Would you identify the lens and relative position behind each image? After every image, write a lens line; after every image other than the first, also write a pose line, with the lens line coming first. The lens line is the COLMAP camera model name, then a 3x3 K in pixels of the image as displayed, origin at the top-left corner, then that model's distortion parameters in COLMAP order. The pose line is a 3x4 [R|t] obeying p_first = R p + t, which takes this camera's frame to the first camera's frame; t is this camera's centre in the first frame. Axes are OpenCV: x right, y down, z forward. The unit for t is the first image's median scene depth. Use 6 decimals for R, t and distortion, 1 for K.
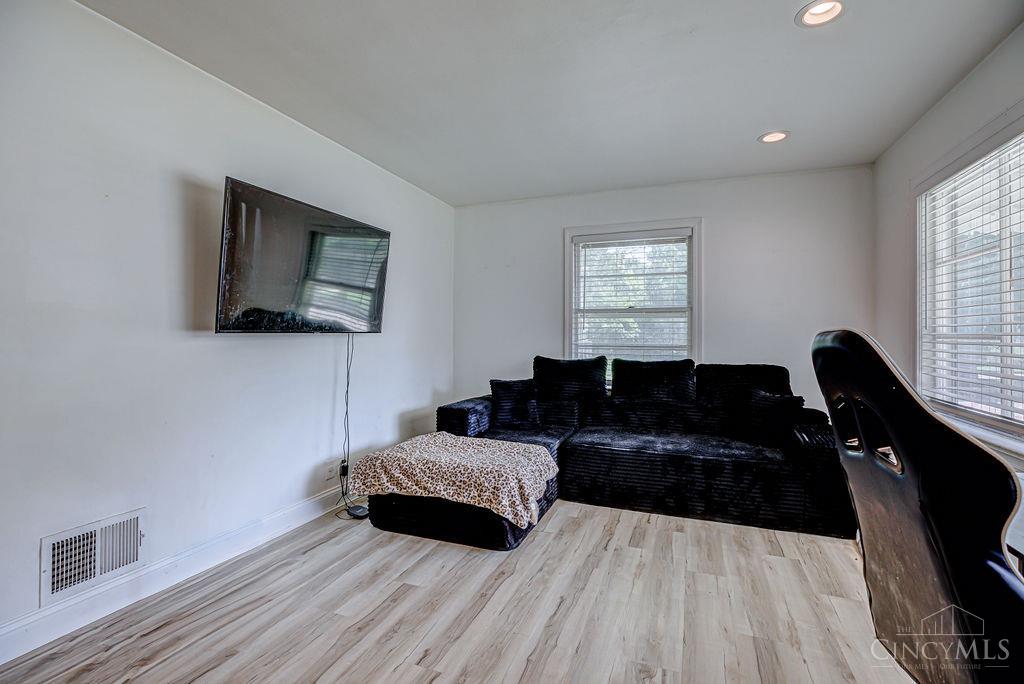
lens RADIAL K [[468.3, 0, 515.3], [0, 468.3, 335.3], [0, 0, 1]] dist [-0.004700, 0.000058]
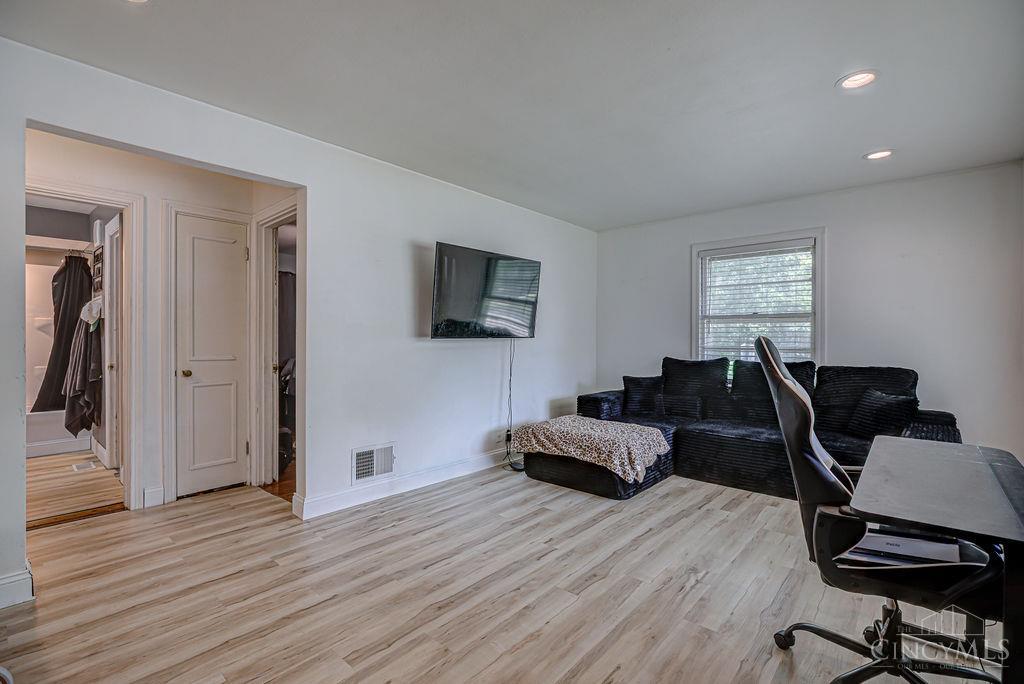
lens RADIAL K [[468.3, 0, 511.9], [0, 468.3, 342.3], [0, 0, 1]] dist [-0.004700, 0.000058]
pose [[0.933937, 0.000139, -0.357439, 0.147604], [0.002478, 0.999973, 0.006865, -0.001345], [0.357430, -0.007297, 0.933911, -0.306786]]
